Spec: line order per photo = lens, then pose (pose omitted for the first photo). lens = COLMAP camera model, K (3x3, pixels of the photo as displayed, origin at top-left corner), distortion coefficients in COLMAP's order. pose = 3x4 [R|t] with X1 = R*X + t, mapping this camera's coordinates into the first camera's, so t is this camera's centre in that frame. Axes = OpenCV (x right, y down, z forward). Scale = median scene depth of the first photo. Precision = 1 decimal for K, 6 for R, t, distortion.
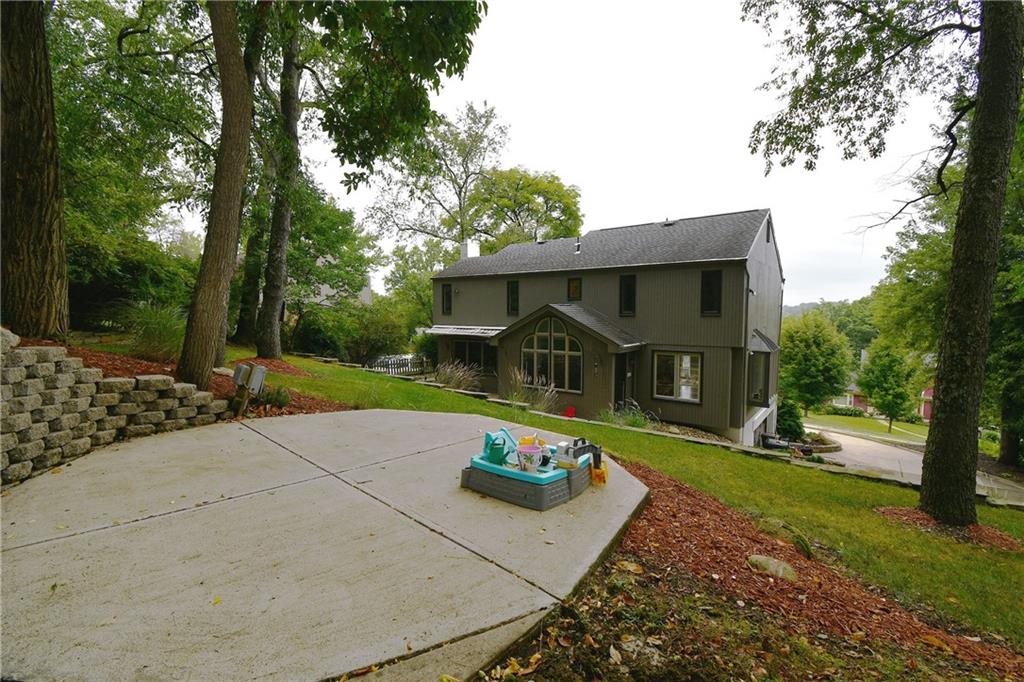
lens RADIAL K [[450.8, 0, 512.0], [0, 450.8, 341.0], [0, 0, 1]] dist [0.020519, -0.024021]
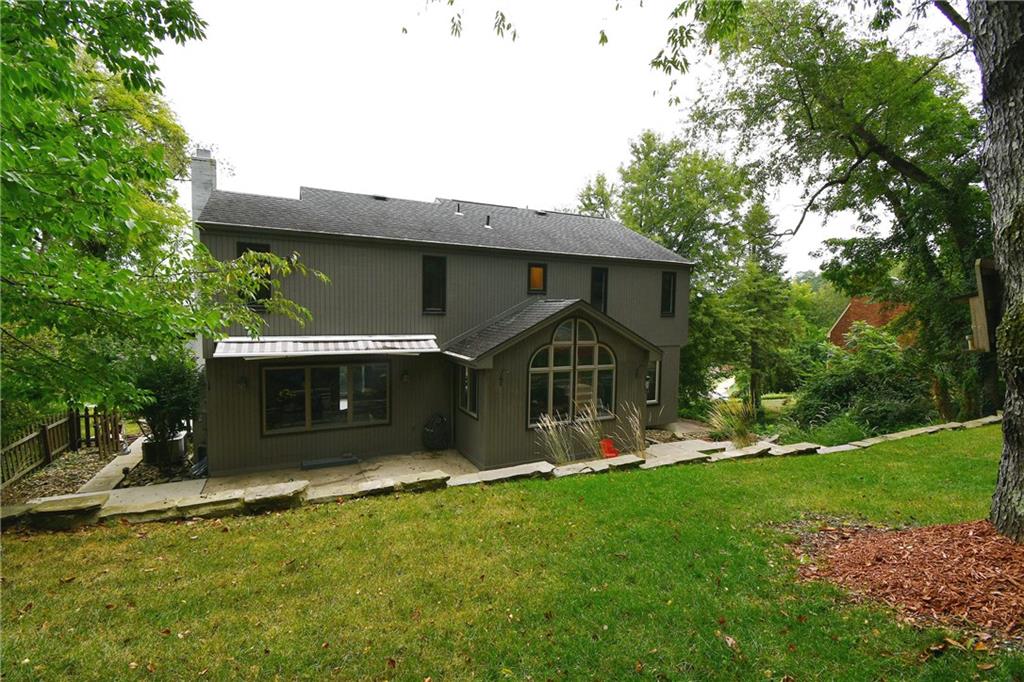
lens RADIAL K [[450.8, 0, 512.0], [0, 450.8, 341.0], [0, 0, 1]] dist [0.020519, -0.024021]
pose [[0.488173, -0.052245, 0.871182, -0.552127], [0.043045, 0.998433, 0.035755, -0.045766], [-0.871685, 0.020046, 0.489657, 0.722189]]
